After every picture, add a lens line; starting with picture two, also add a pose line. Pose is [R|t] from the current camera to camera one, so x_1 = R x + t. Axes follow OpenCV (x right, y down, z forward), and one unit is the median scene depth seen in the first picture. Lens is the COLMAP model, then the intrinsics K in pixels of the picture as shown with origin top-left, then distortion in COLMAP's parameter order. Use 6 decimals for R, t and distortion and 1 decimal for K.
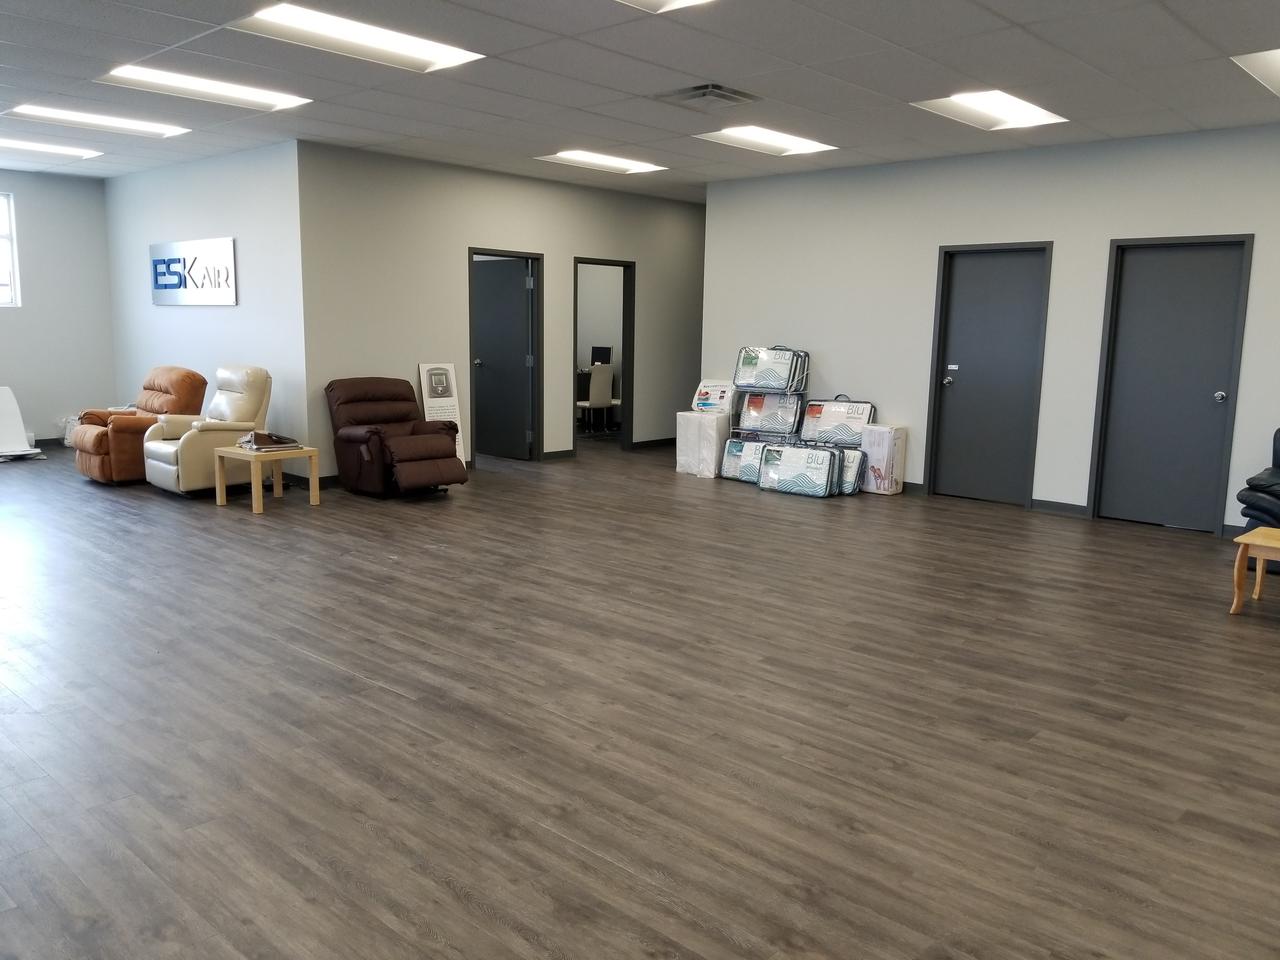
lens RADIAL K [[978.9, 0, 671.6], [0, 978.9, 480.6], [0, 0, 1]] dist [0.102266, -0.137405]
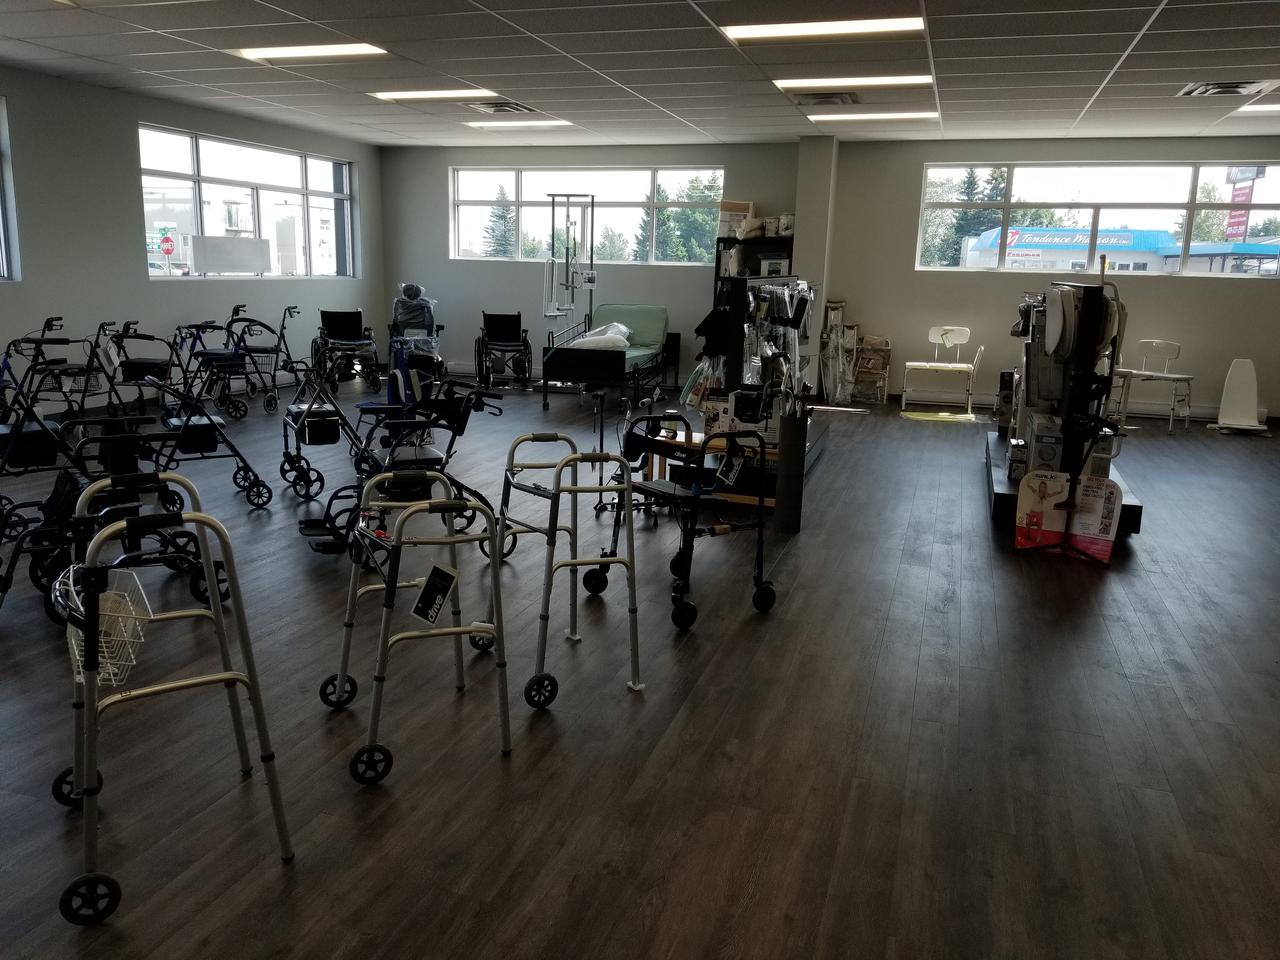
lens RADIAL K [[1012.3, 0, 621.2], [0, 1012.3, 473.6], [0, 0, 1]] dist [0.096095, -0.165065]
pose [[0.391544, 0.176577, -0.903058, 0.040289], [-0.162611, 0.979247, 0.120971, -0.007572], [0.905677, 0.099482, 0.412131, 0.043521]]
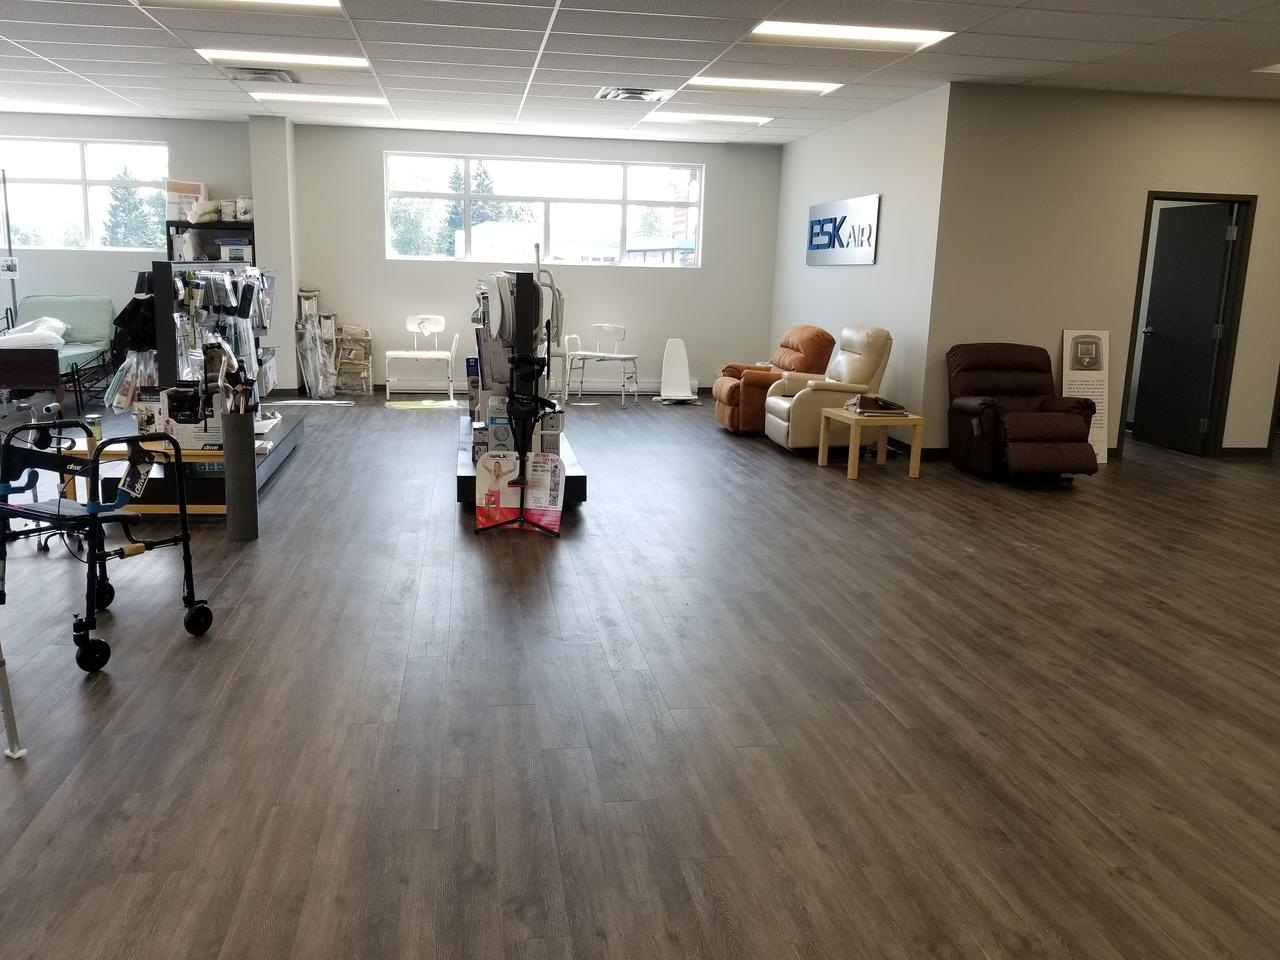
lens RADIAL K [[1012.3, 0, 621.2], [0, 1012.3, 473.6], [0, 0, 1]] dist [0.096095, -0.165065]
pose [[0.764724, 0.127309, -0.631657, 0.046165], [-0.112019, 0.991627, 0.064243, -0.012912], [0.634547, 0.021630, 0.772582, 0.105988]]
